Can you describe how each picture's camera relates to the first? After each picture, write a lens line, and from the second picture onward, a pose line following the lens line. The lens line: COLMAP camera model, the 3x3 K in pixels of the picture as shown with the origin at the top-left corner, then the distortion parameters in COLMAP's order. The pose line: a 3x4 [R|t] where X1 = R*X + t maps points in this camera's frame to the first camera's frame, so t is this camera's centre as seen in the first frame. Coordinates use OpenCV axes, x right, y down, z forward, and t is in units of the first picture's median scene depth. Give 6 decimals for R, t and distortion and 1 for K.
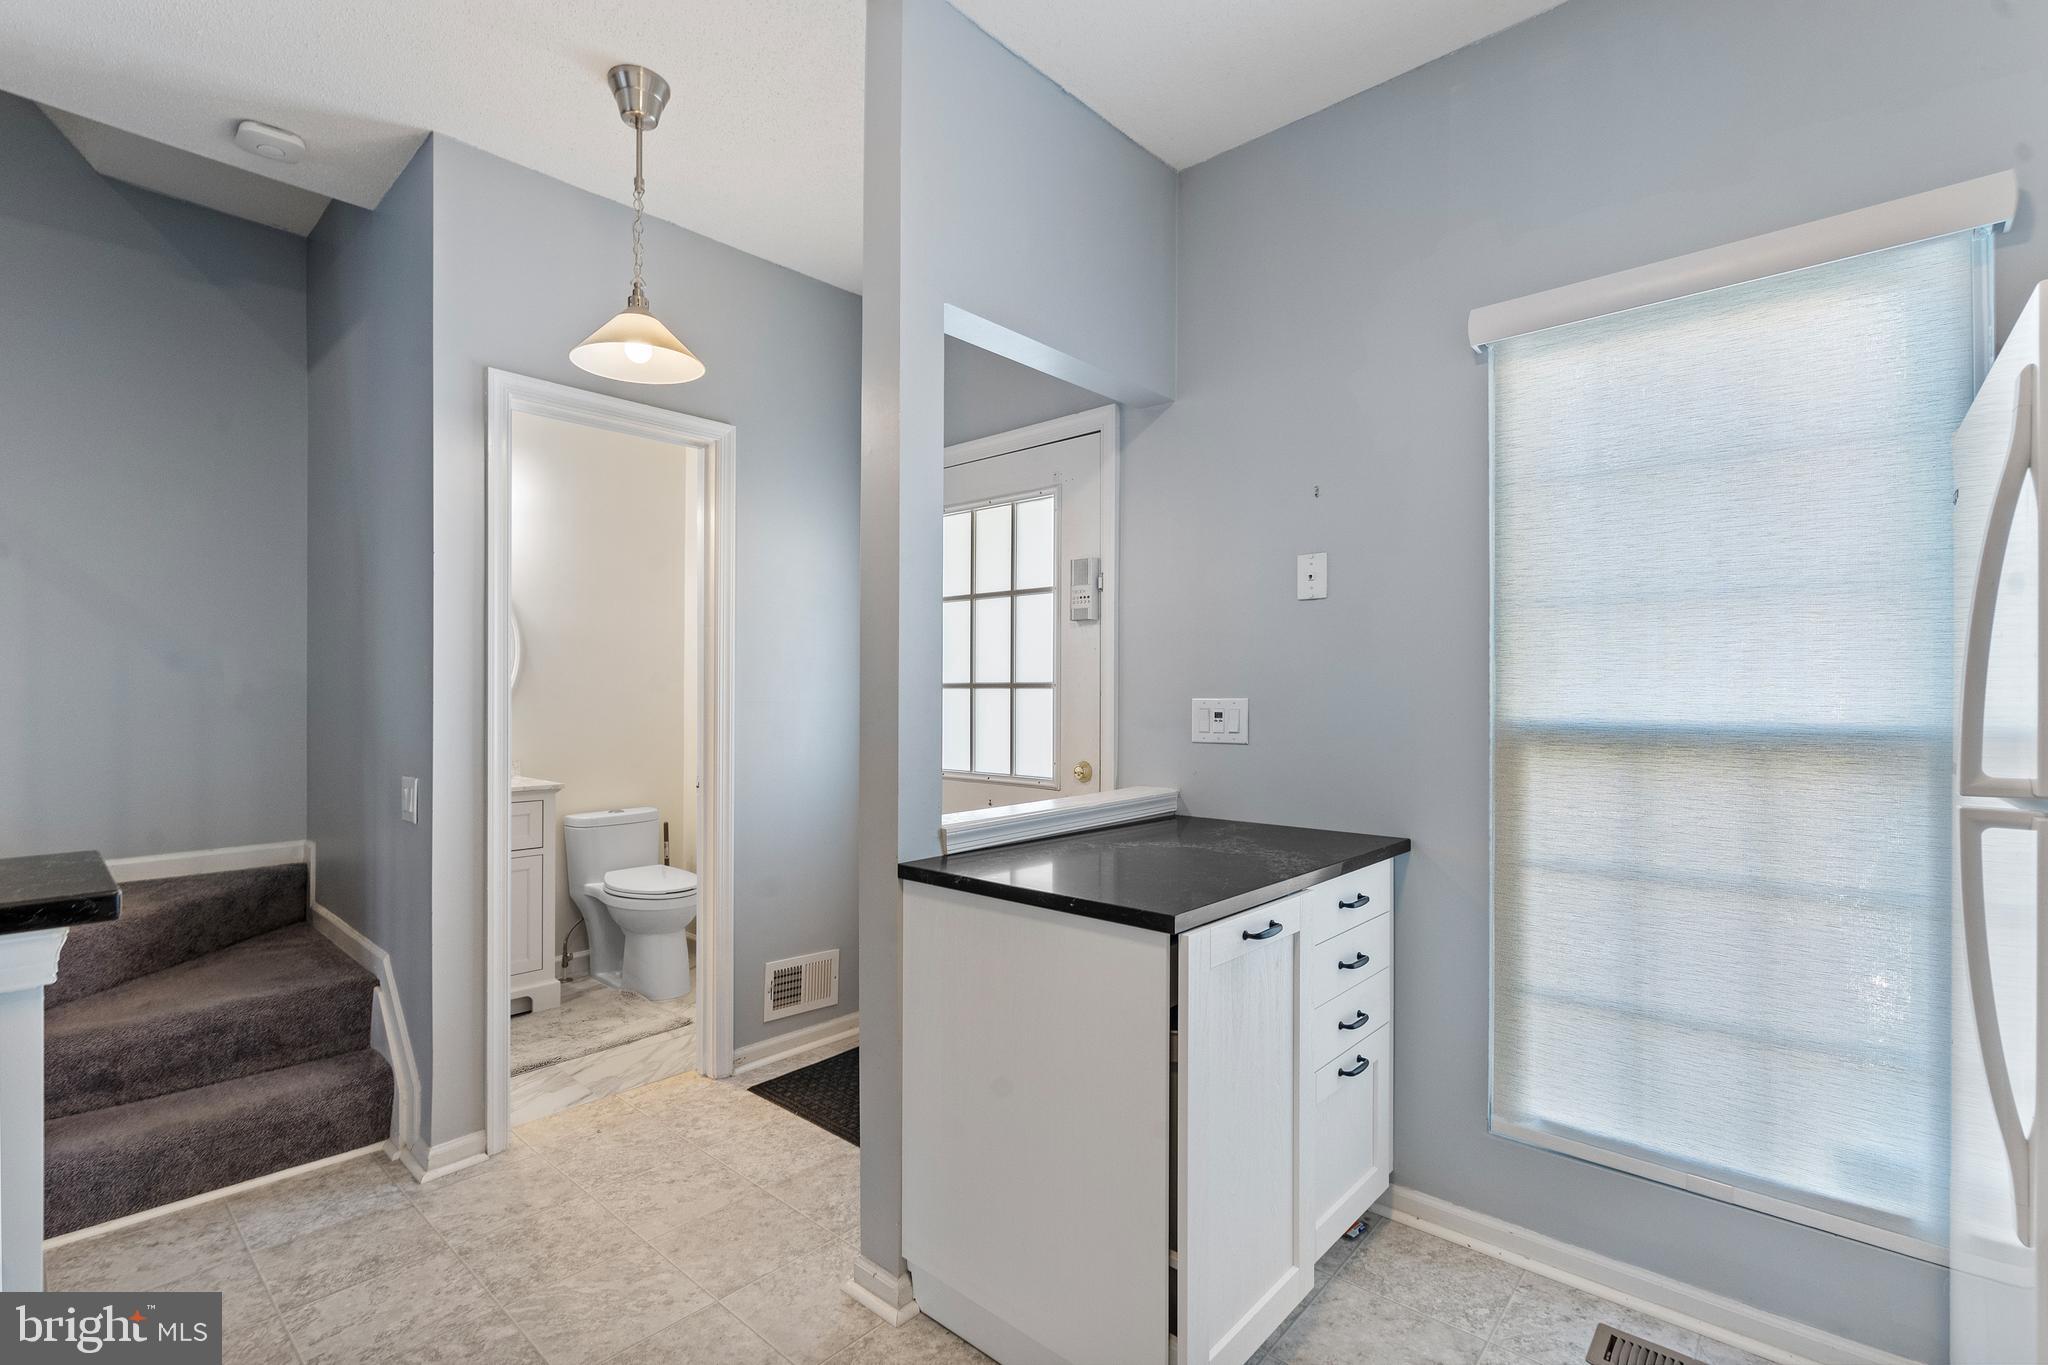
lens RADIAL K [[933.7, 0, 990.5], [0, 933.7, 688.0], [0, 0, 1]] dist [0.000870, 0.001401]
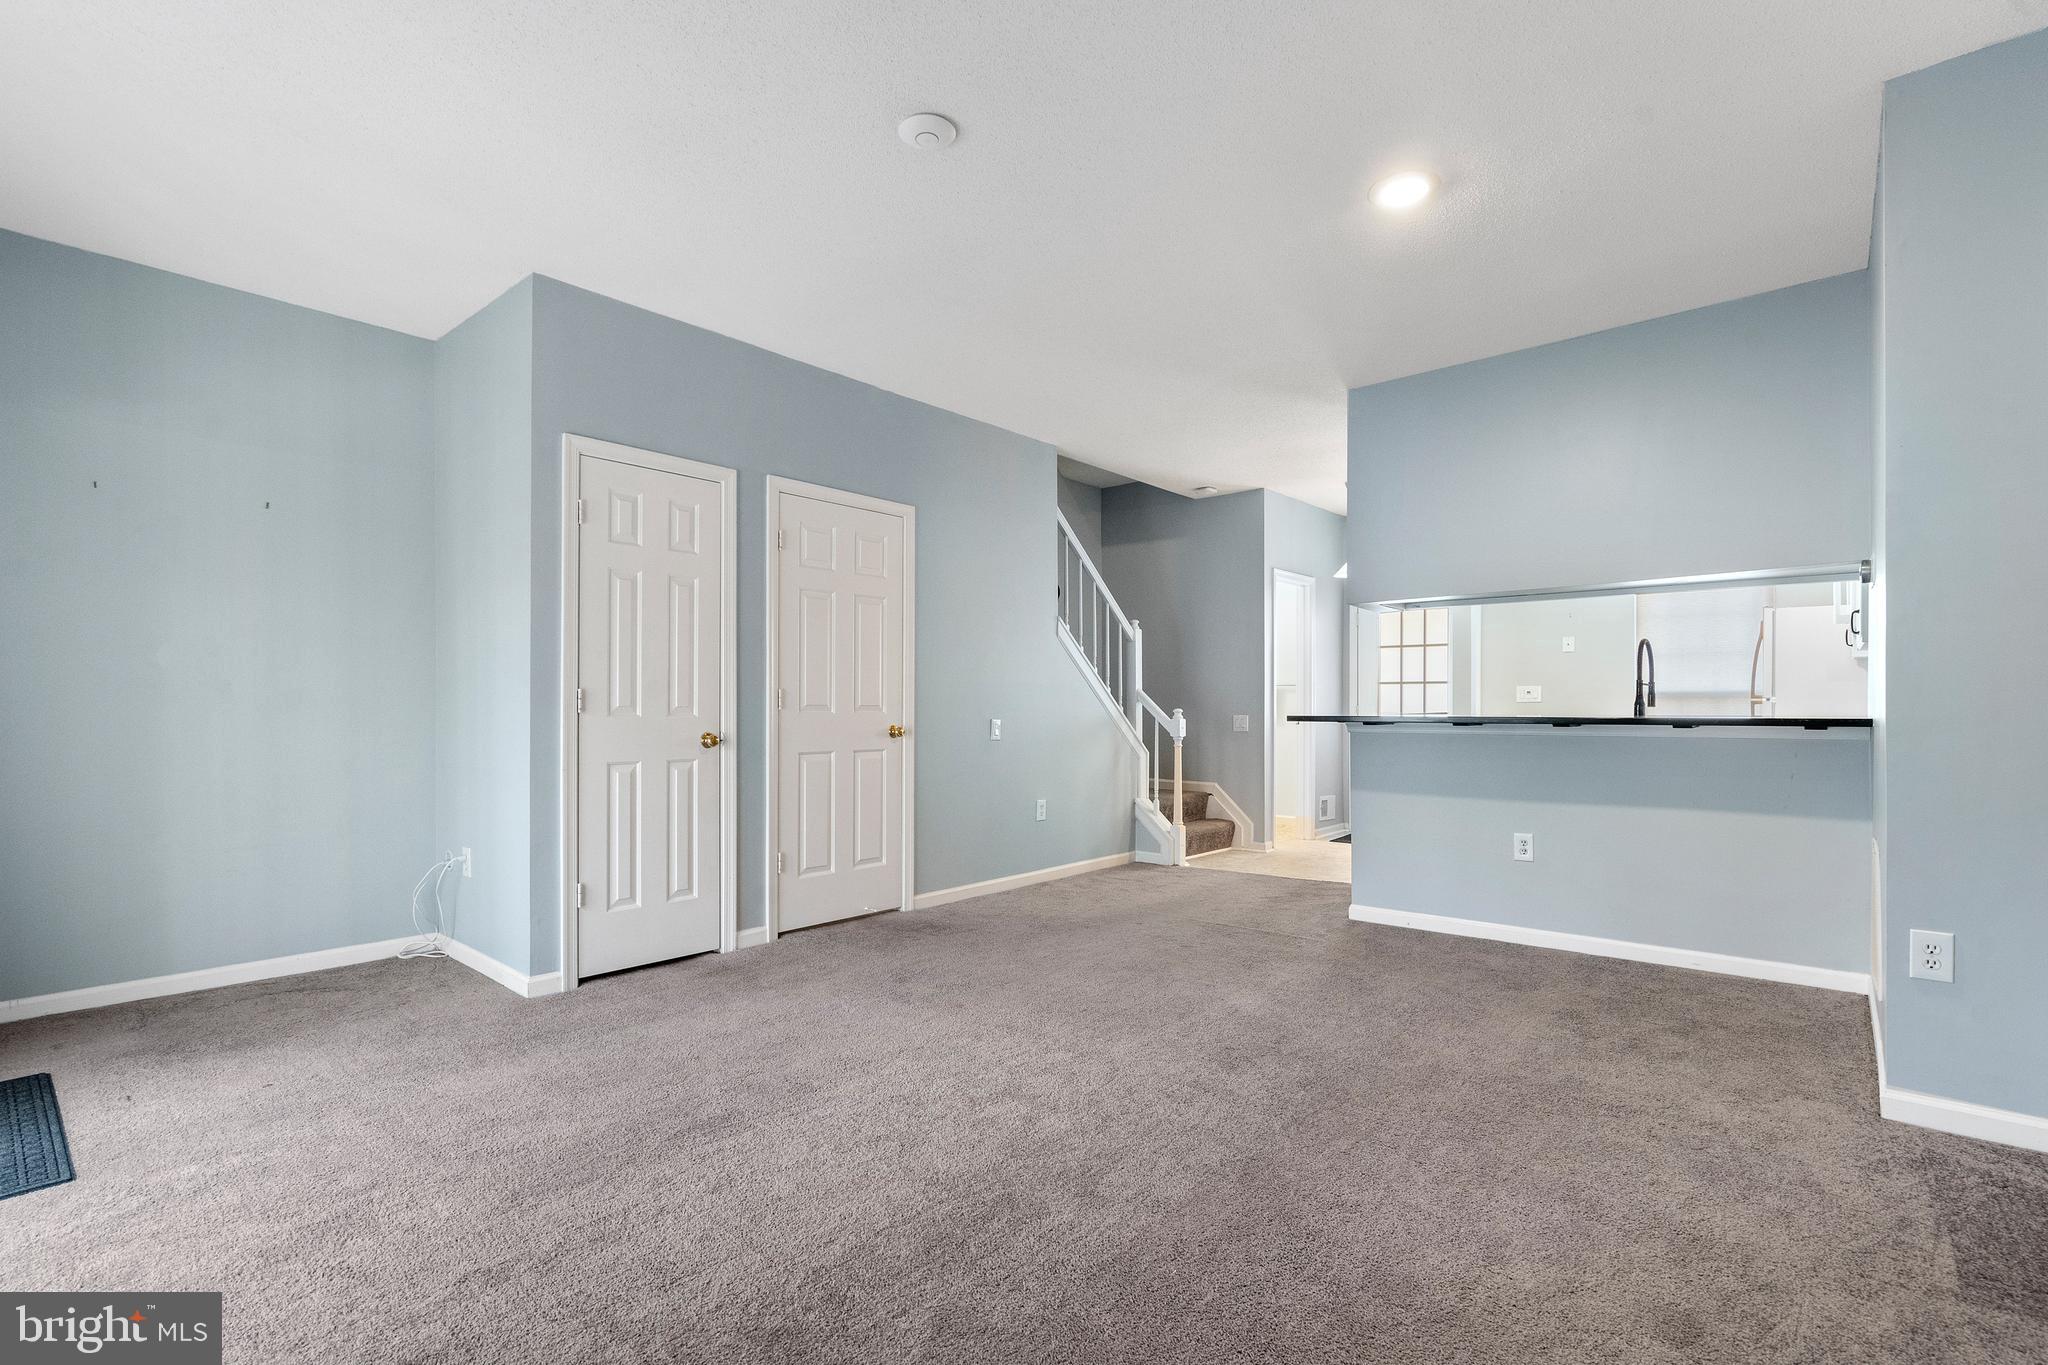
lens RADIAL K [[933.7, 0, 1017.1], [0, 933.7, 690.0], [0, 0, 1]] dist [0.000870, 0.001401]
pose [[0.999735, 0.005435, 0.022382, -1.091191], [-0.005079, 0.999861, -0.015905, 0.060404], [-0.022465, 0.015787, 0.999623, -1.420790]]
